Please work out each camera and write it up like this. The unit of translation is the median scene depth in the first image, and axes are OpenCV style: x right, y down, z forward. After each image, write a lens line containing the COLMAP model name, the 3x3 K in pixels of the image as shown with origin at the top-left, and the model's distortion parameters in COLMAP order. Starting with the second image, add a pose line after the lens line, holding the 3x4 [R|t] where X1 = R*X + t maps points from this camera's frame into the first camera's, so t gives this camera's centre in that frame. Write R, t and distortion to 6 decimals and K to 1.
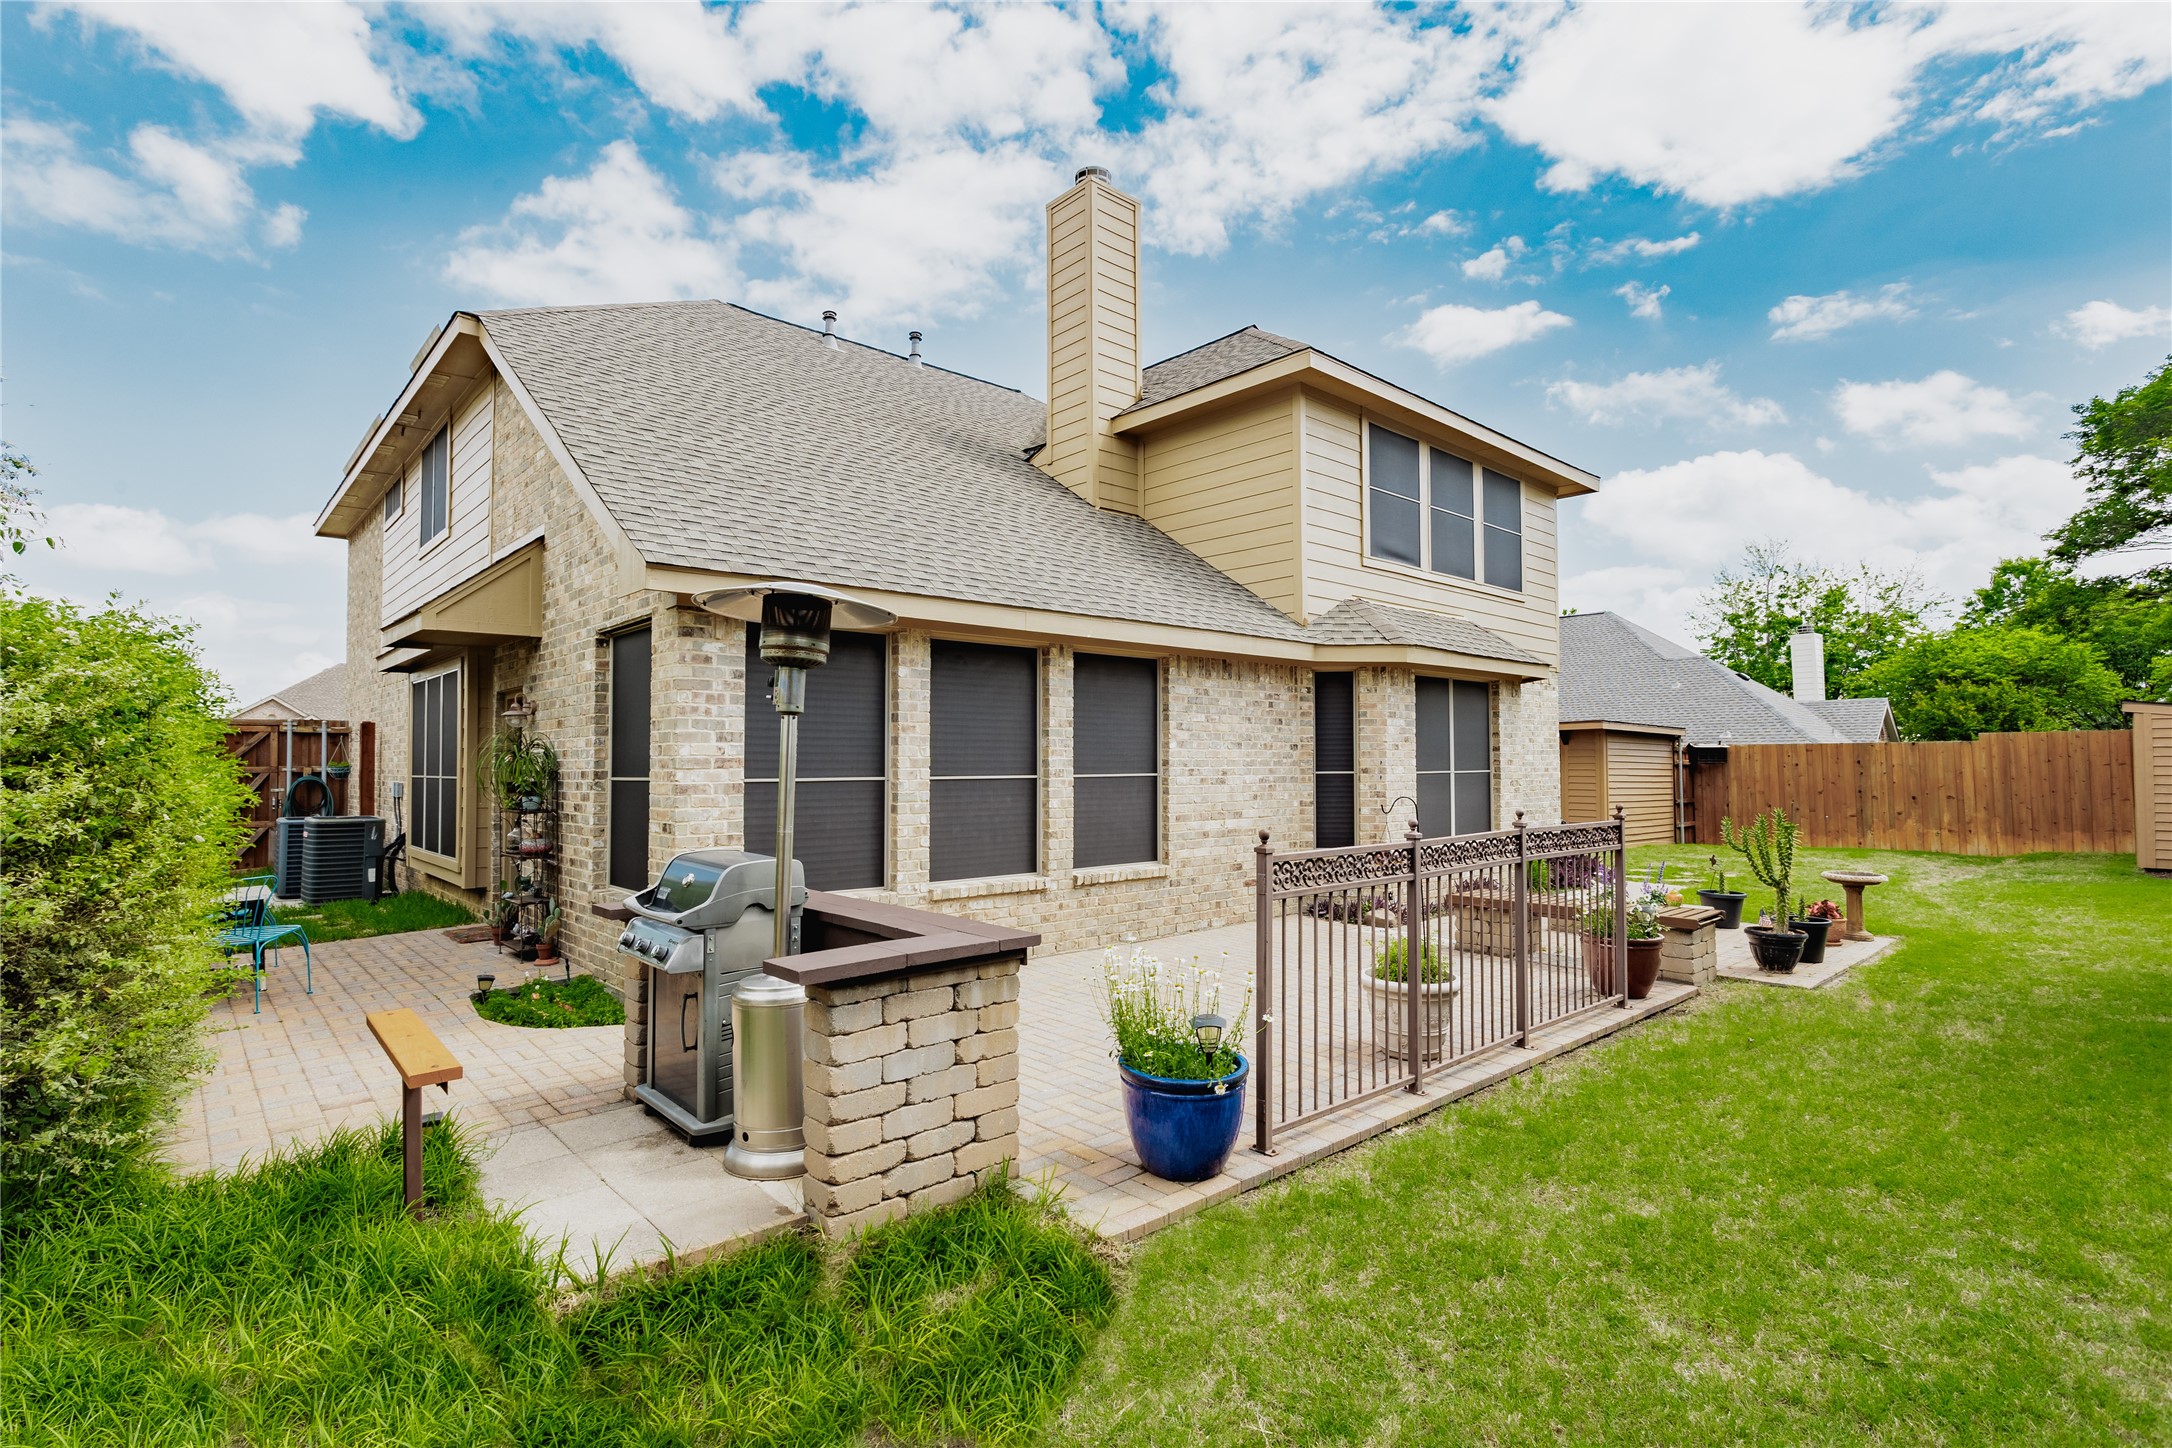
lens RADIAL K [[1048.9, 0, 1061.1], [0, 1048.9, 719.5], [0, 0, 1]] dist [-0.021083, 0.009602]
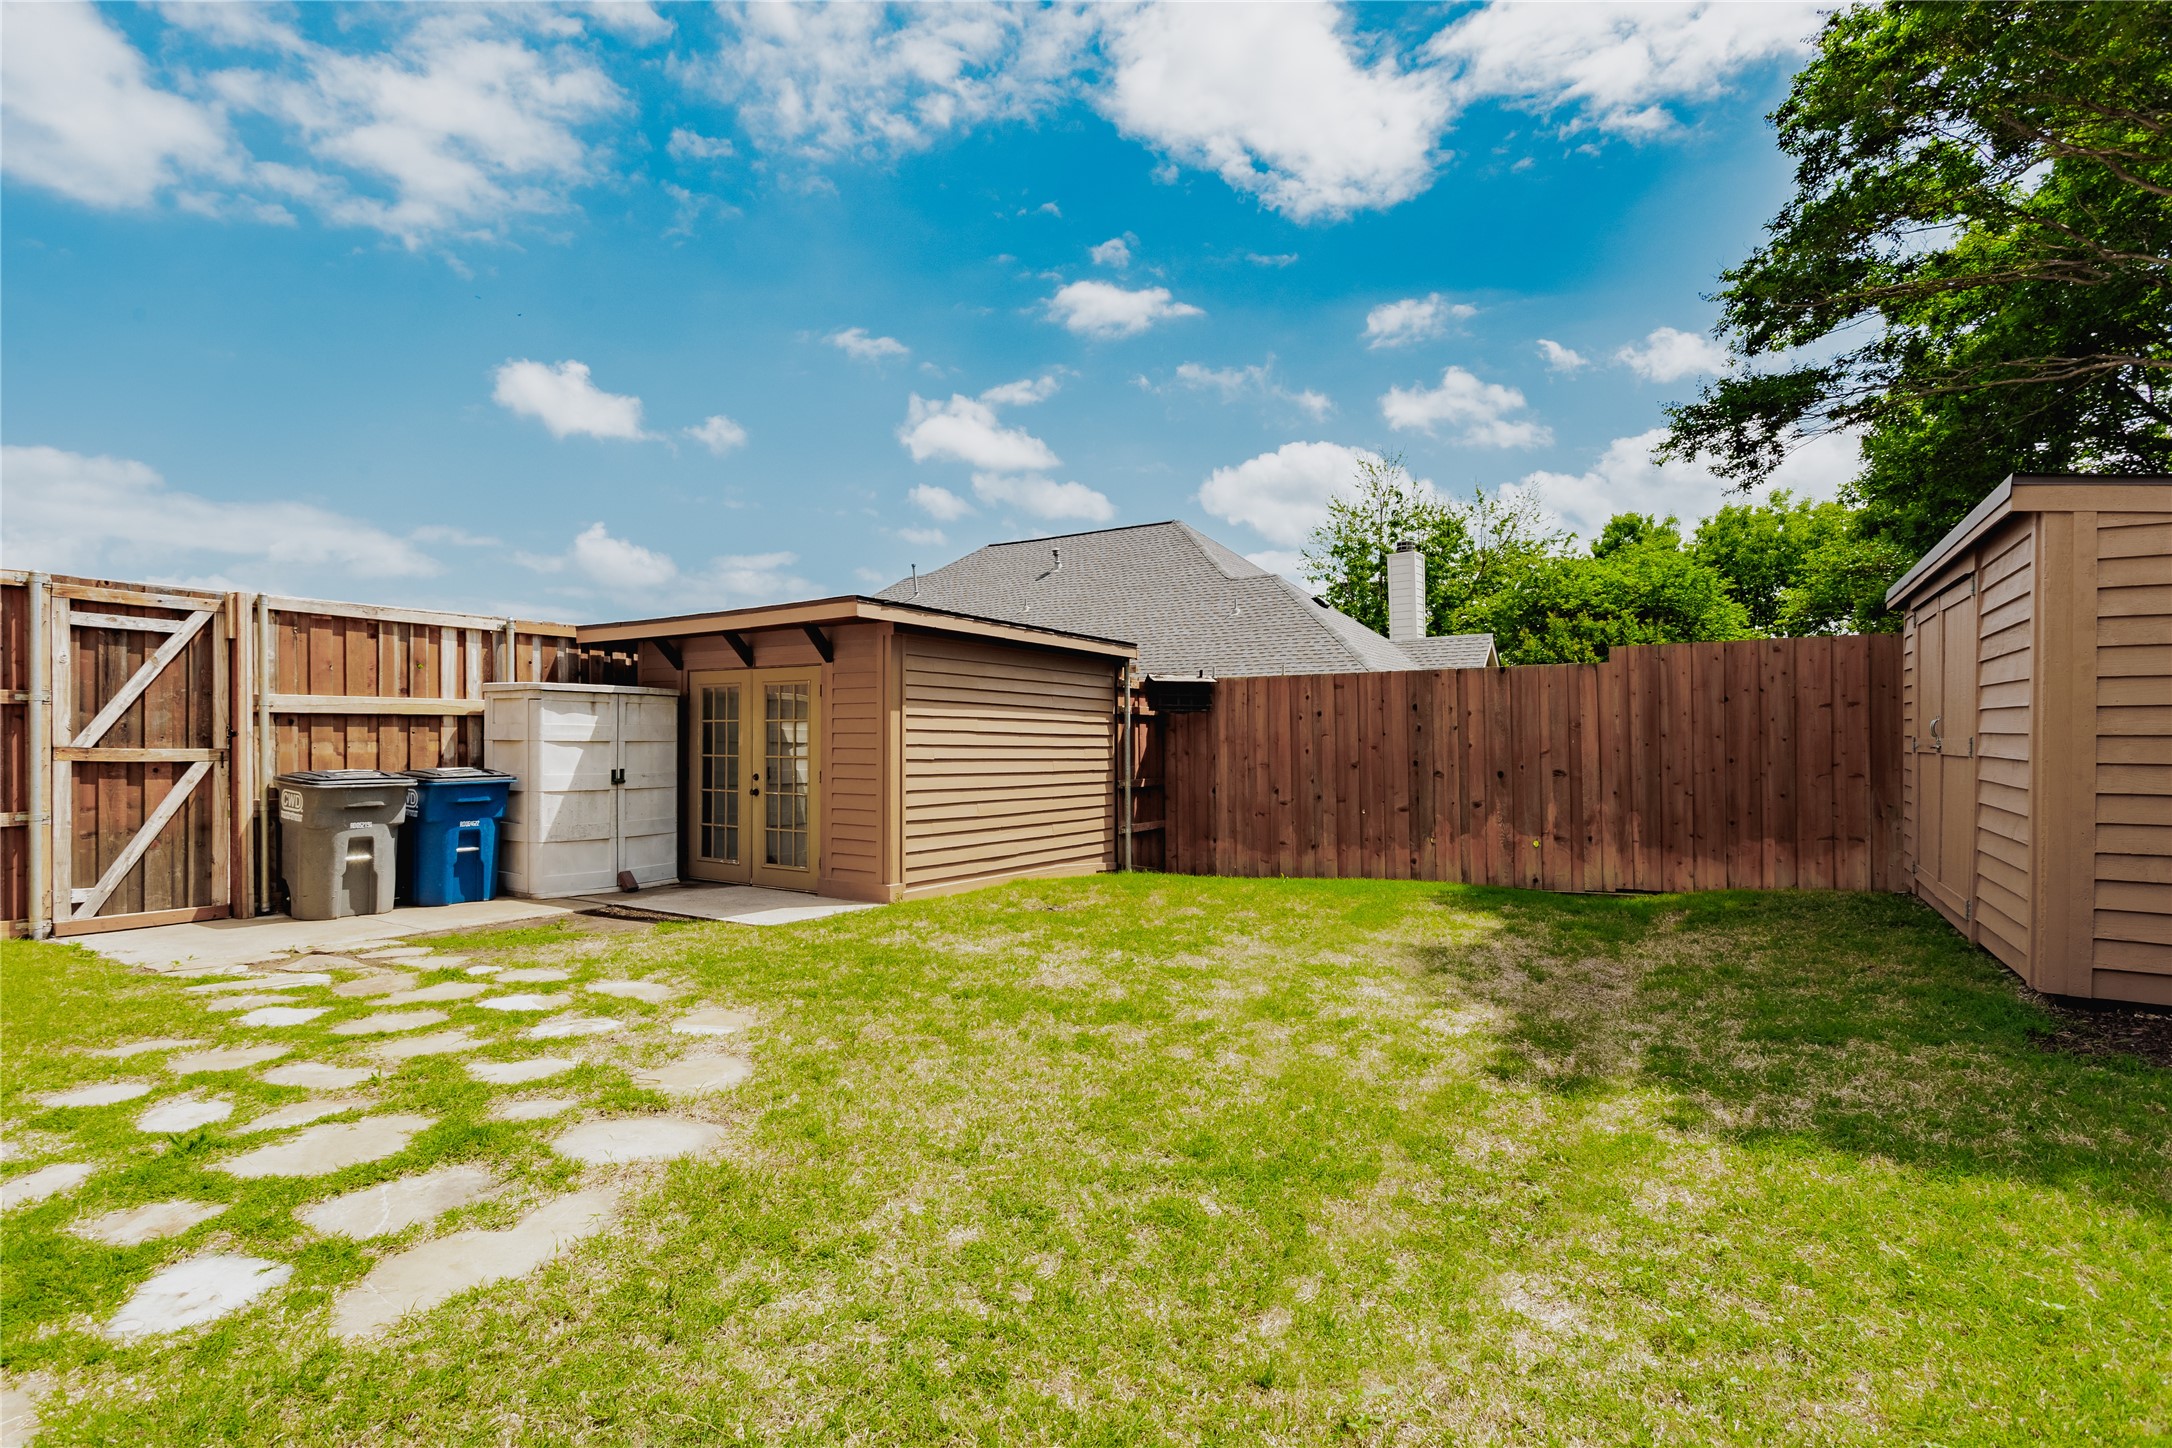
lens RADIAL K [[1048.9, 0, 1086.9], [0, 1048.9, 735.0], [0, 0, 1]] dist [-0.021083, 0.009602]
pose [[0.960472, -0.000316, 0.278377, 0.479088], [-0.010502, 0.999246, 0.037370, 0.038510], [-0.278179, -0.038816, 0.959745, 0.559224]]
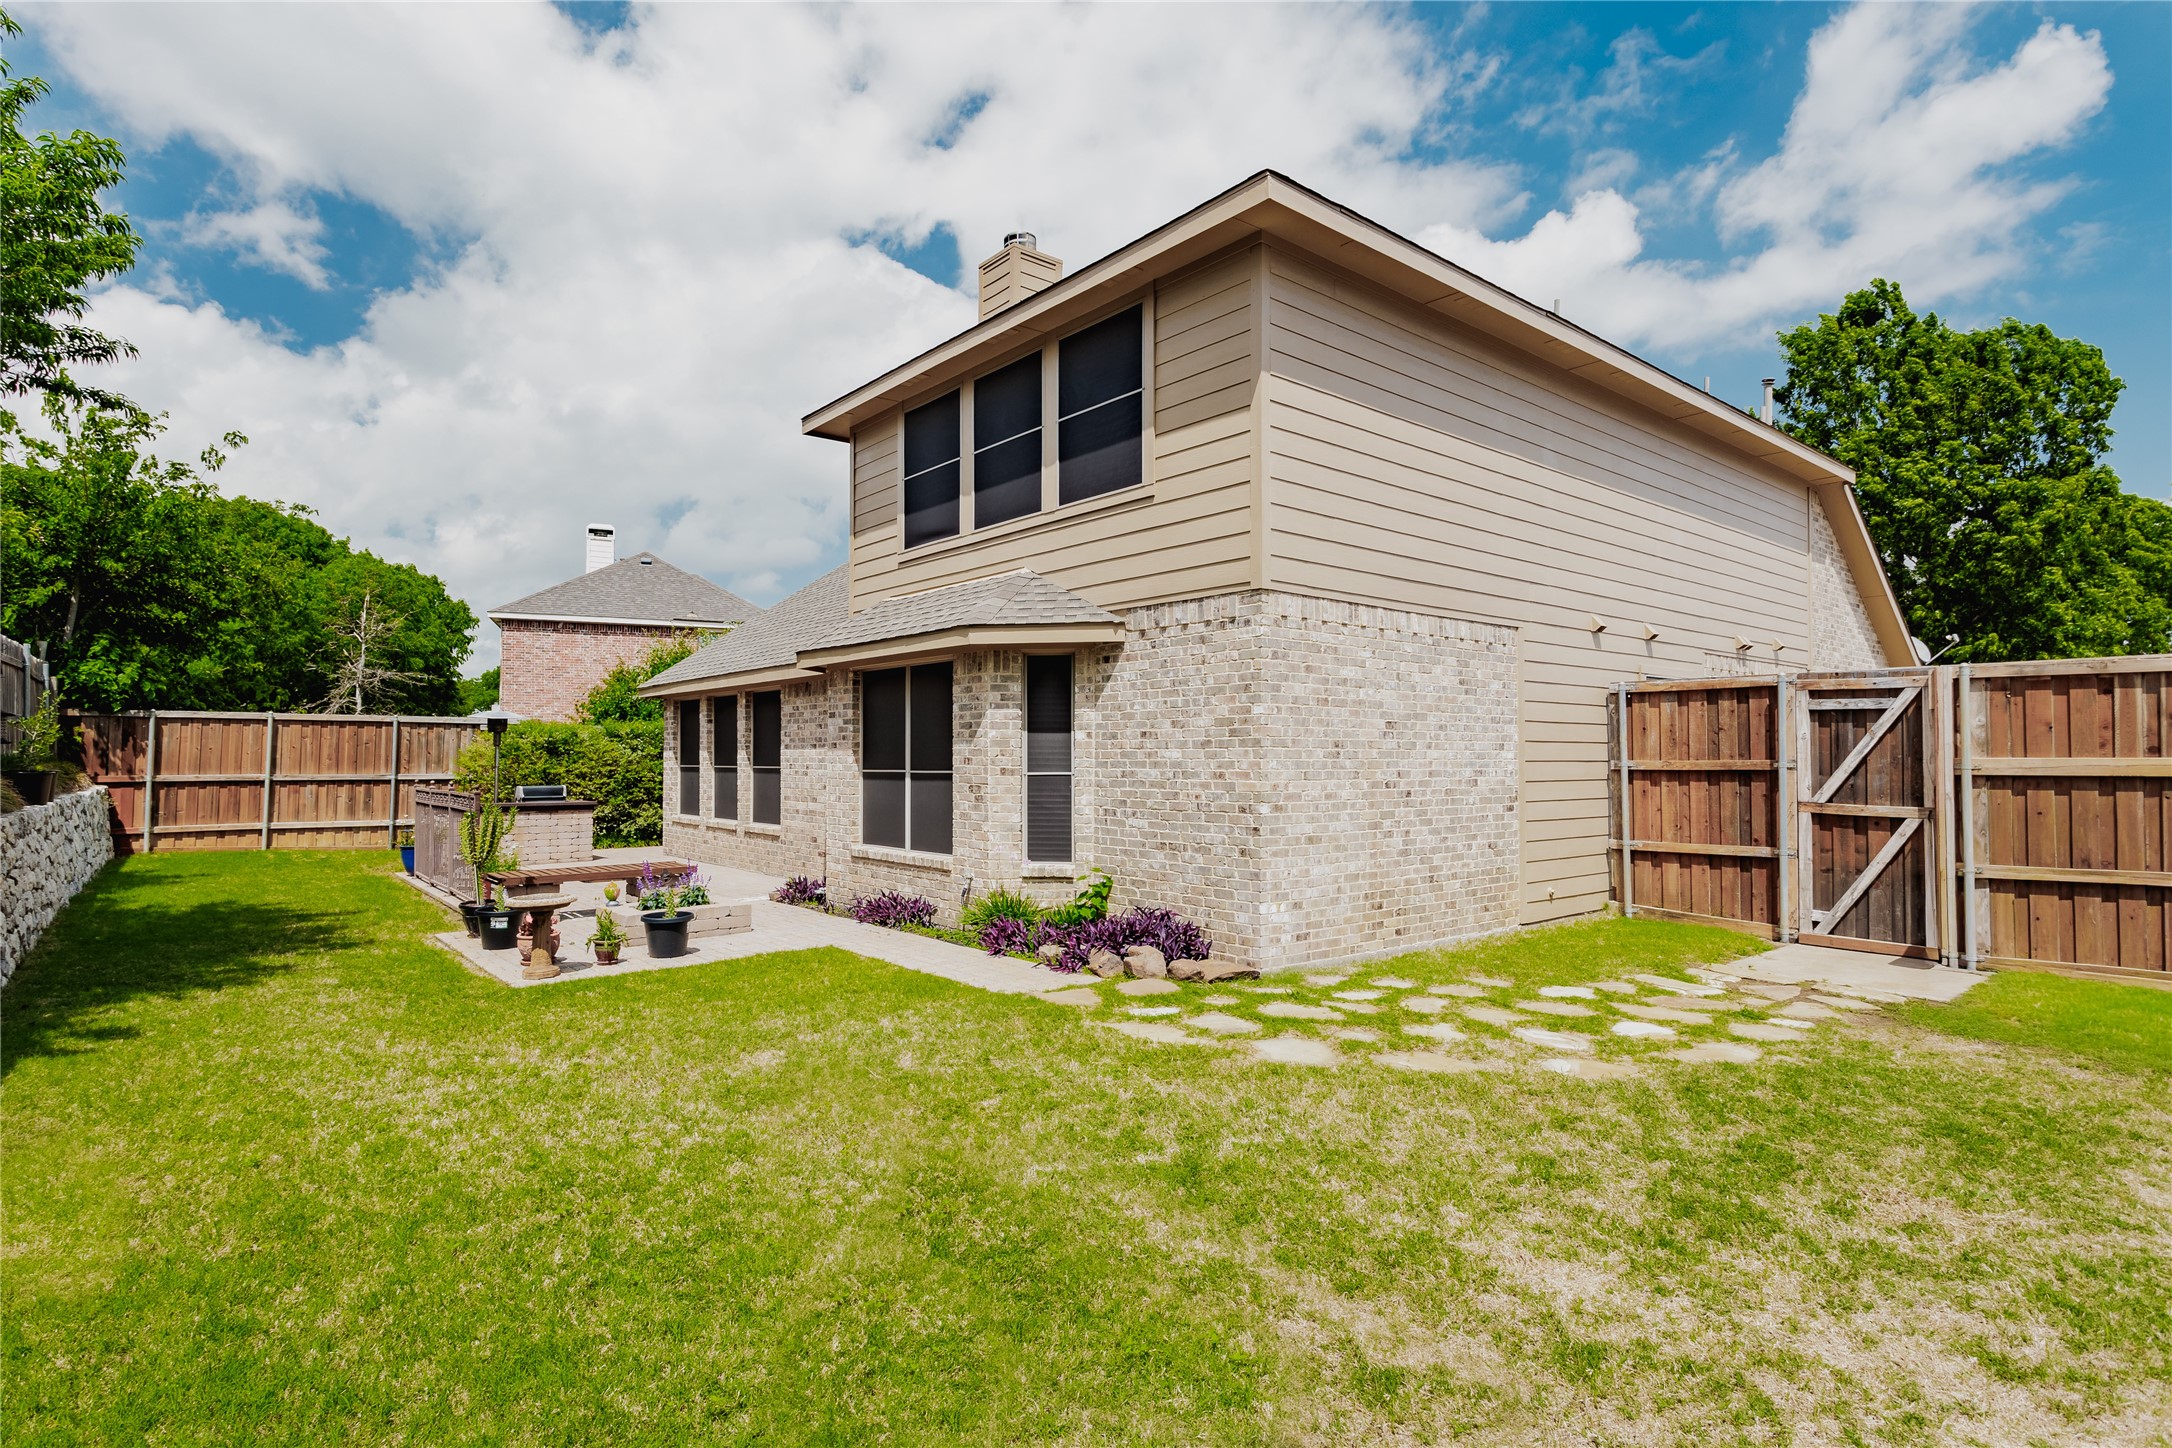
lens RADIAL K [[1083.4, 0, 1082.5], [0, 1083.4, 729.9], [0, 0, 1]] dist [0.004195, 0.000721]
pose [[-0.015345, -0.024336, -0.999586, 0.759164], [0.038530, 0.998947, -0.024912, 0.025636], [0.999140, -0.038897, -0.014391, 0.682863]]
